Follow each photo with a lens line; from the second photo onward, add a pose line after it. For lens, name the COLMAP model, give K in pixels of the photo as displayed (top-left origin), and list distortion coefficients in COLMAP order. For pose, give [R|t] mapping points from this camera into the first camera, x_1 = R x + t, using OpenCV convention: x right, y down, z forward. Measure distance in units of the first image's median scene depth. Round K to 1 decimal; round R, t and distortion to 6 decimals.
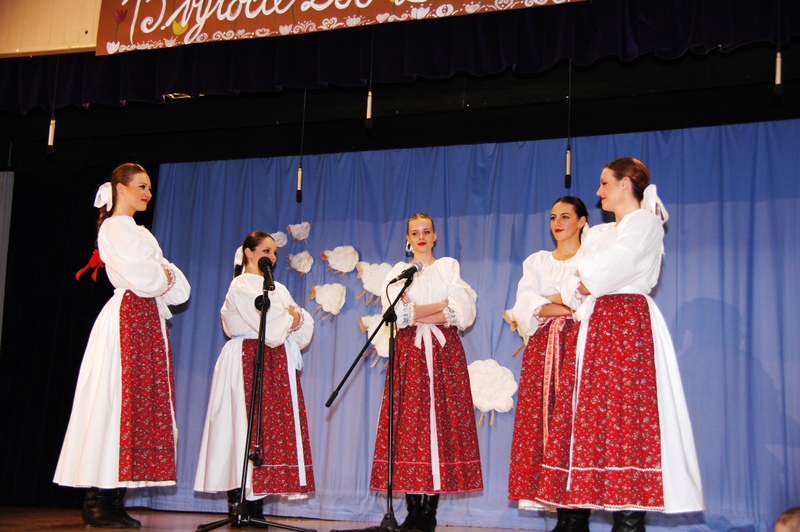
lens RADIAL K [[1101.5, 0, 400.0], [0, 1101.5, 266.0], [0, 0, 1]] dist [0.014841, 0.799453]
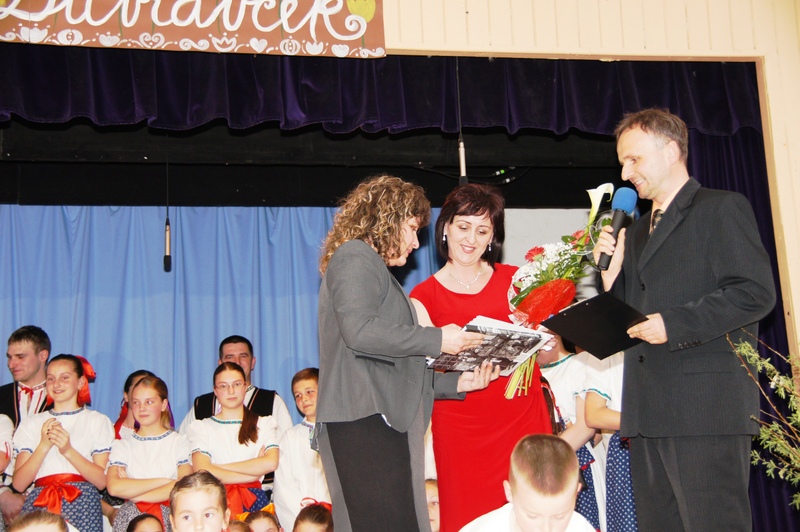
lens RADIAL K [[1364.8, 0, 400.0], [0, 1364.8, 266.0], [0, 0, 1]] dist [0.144920, 0.821126]
pose [[0.858865, 0.049928, 0.509763, -0.248089], [-0.015658, 0.997332, -0.071300, -0.006659], [-0.511963, 0.053255, 0.857355, 0.060608]]
